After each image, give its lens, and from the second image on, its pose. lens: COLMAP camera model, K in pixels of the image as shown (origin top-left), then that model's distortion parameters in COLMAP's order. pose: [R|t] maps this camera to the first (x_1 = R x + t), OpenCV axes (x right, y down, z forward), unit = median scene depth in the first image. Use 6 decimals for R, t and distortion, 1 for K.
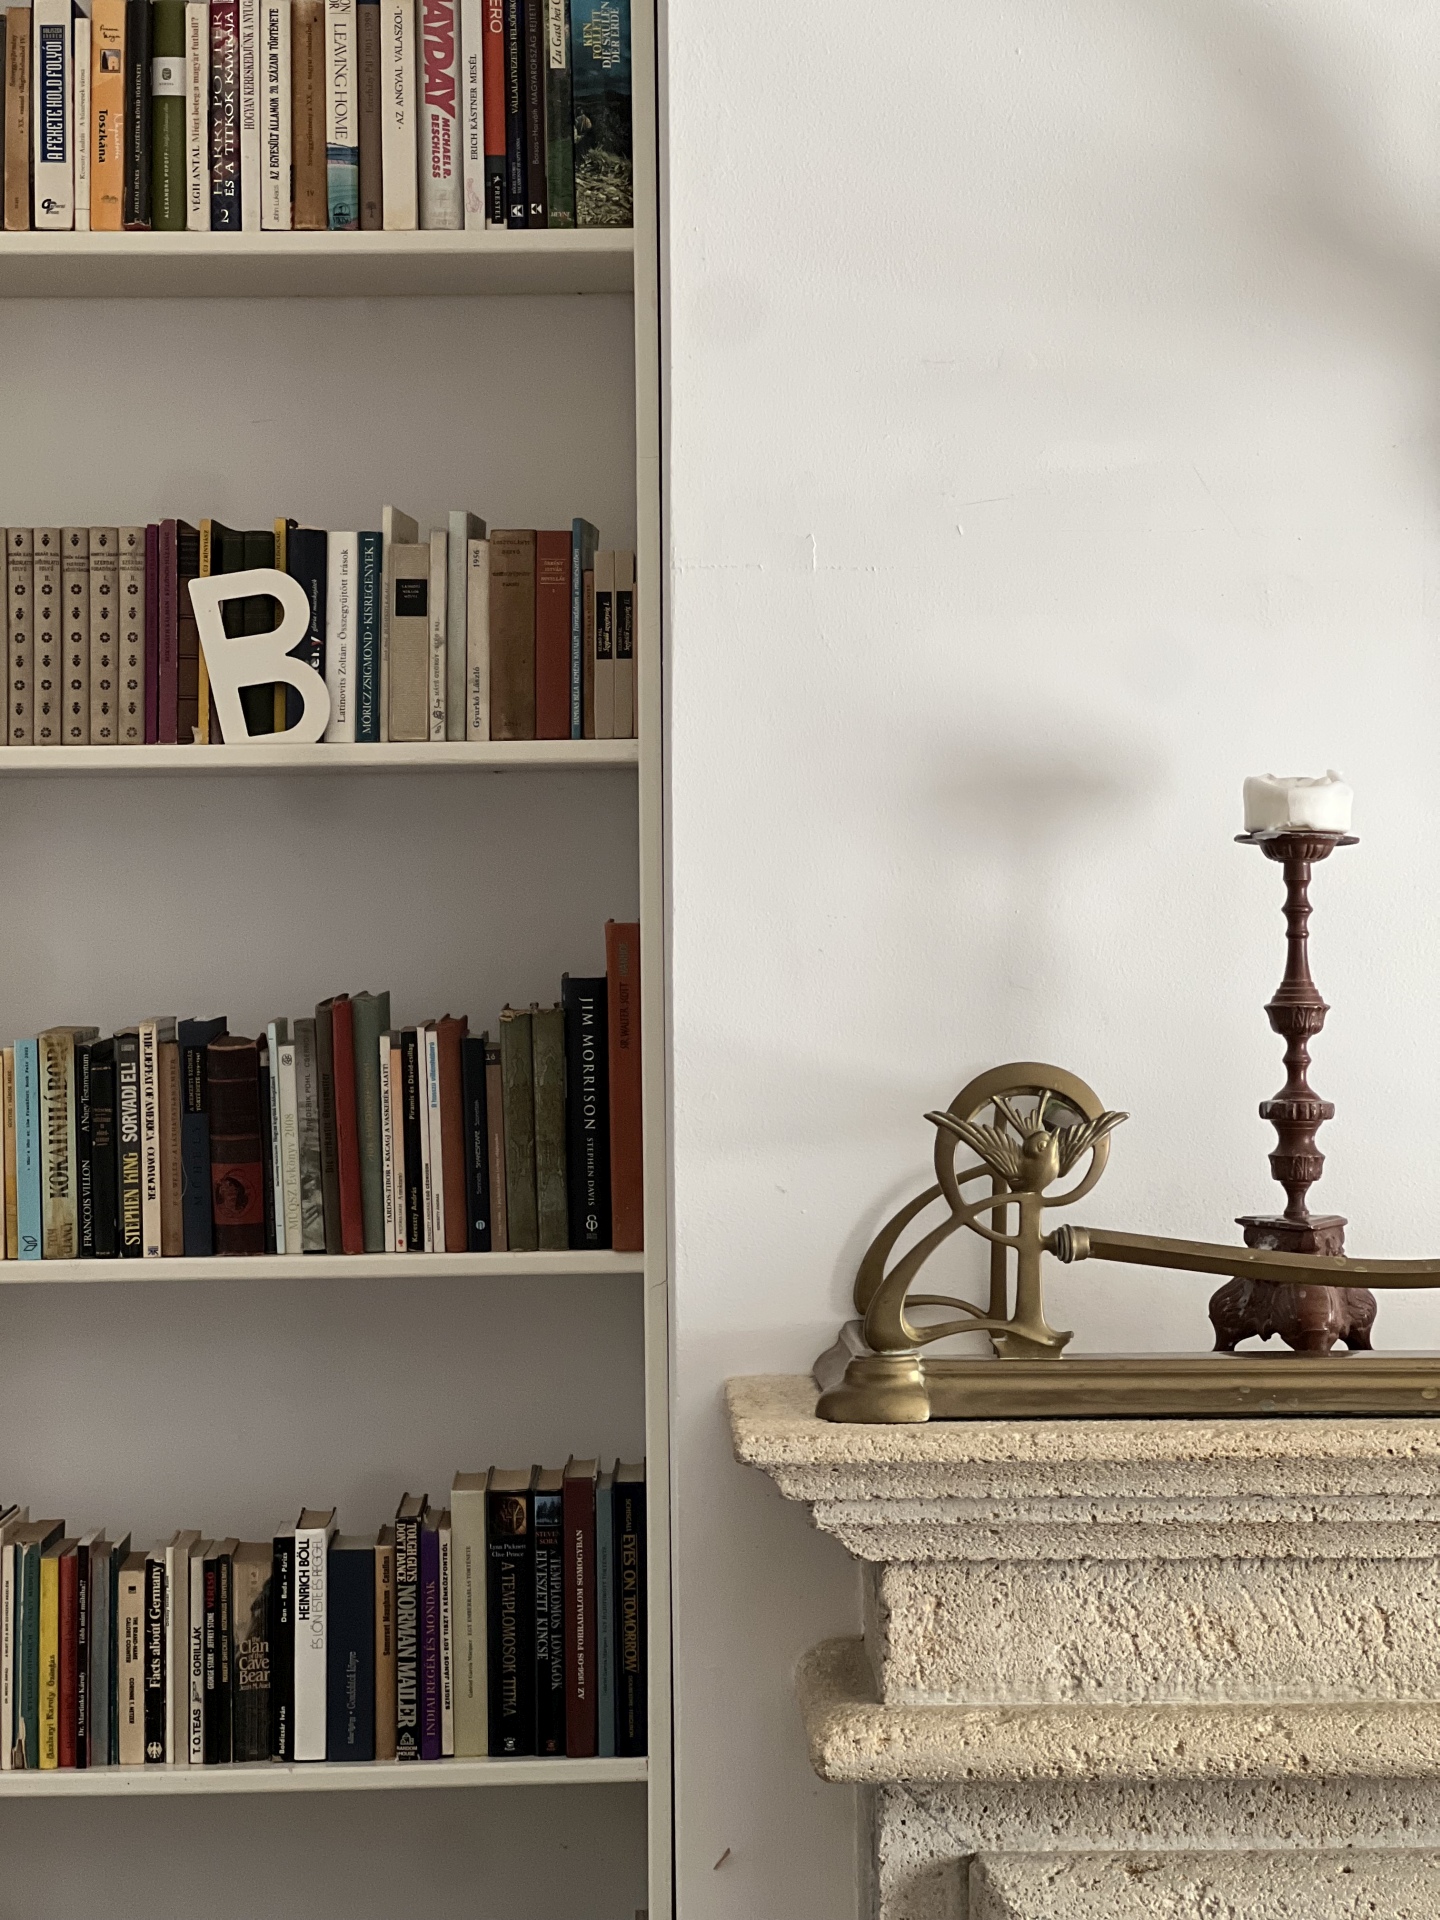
lens RADIAL K [[4305.6, 0, 717.8], [0, 4305.6, 964.9], [0, 0, 1]] dist [0.180209, 0.000000]
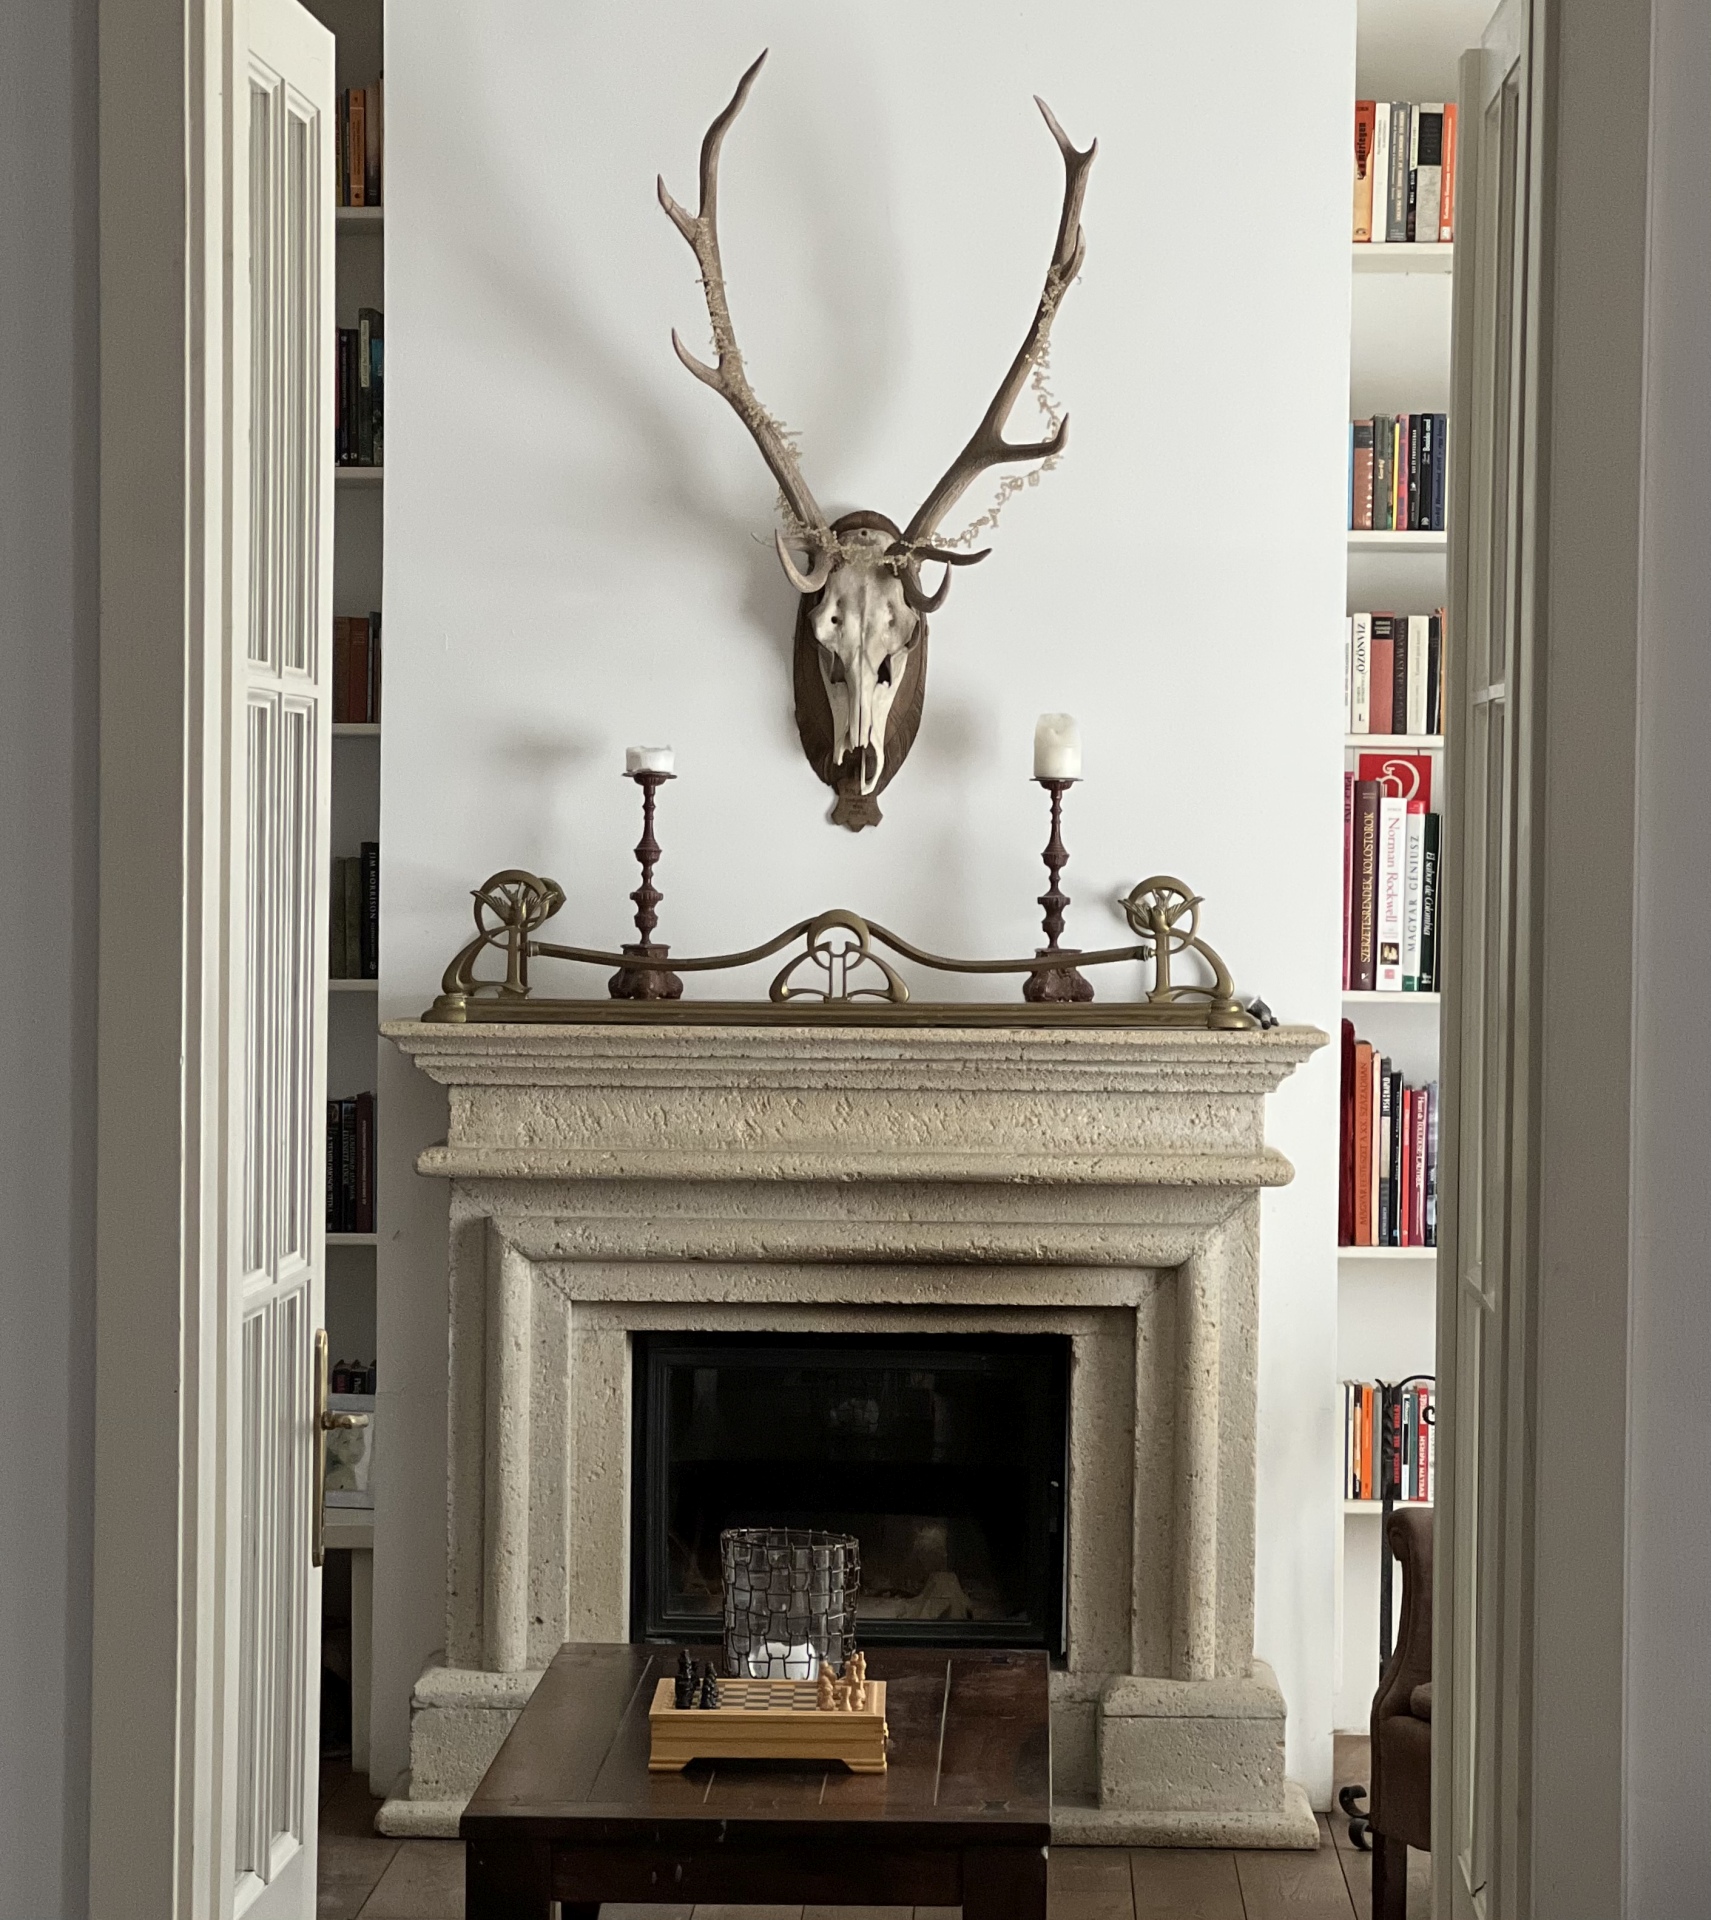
lens RADIAL K [[4852.8, 0, 855.2], [0, 4852.8, 961.9], [0, 0, 1]] dist [-0.454742, 0.000000]
pose [[0.999643, 0.020898, -0.016651, 0.291057], [-0.020821, 0.999772, 0.004758, 0.054617], [0.016747, -0.004409, 0.999850, -1.543754]]
